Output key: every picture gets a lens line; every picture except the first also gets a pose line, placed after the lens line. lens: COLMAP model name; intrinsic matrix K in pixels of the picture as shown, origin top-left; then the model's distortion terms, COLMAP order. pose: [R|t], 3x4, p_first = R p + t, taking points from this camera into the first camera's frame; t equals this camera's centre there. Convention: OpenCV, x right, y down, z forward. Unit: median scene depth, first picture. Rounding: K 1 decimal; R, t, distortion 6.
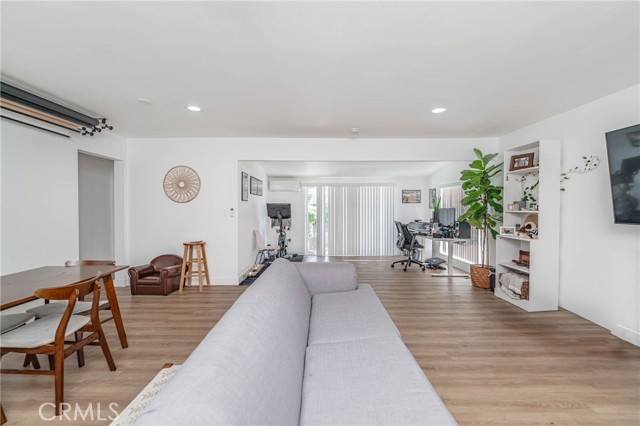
lens RADIAL K [[259.2, 0, 321.2], [0, 259.2, 212.8], [0, 0, 1]] dist [0.000635, -0.000367]
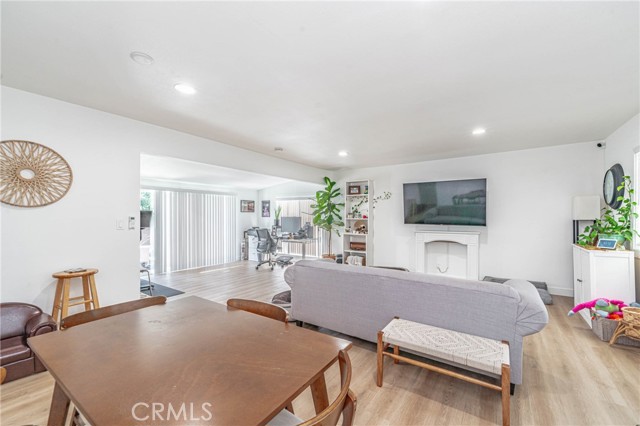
lens RADIAL K [[259.2, 0, 319.8], [0, 259.2, 215.4], [0, 0, 1]] dist [0.000635, -0.000367]
pose [[0.572820, 0.007277, 0.819649, -0.474201], [0.011602, 0.999788, -0.016984, -0.001222], [-0.819599, 0.019238, 0.572615, 0.127642]]
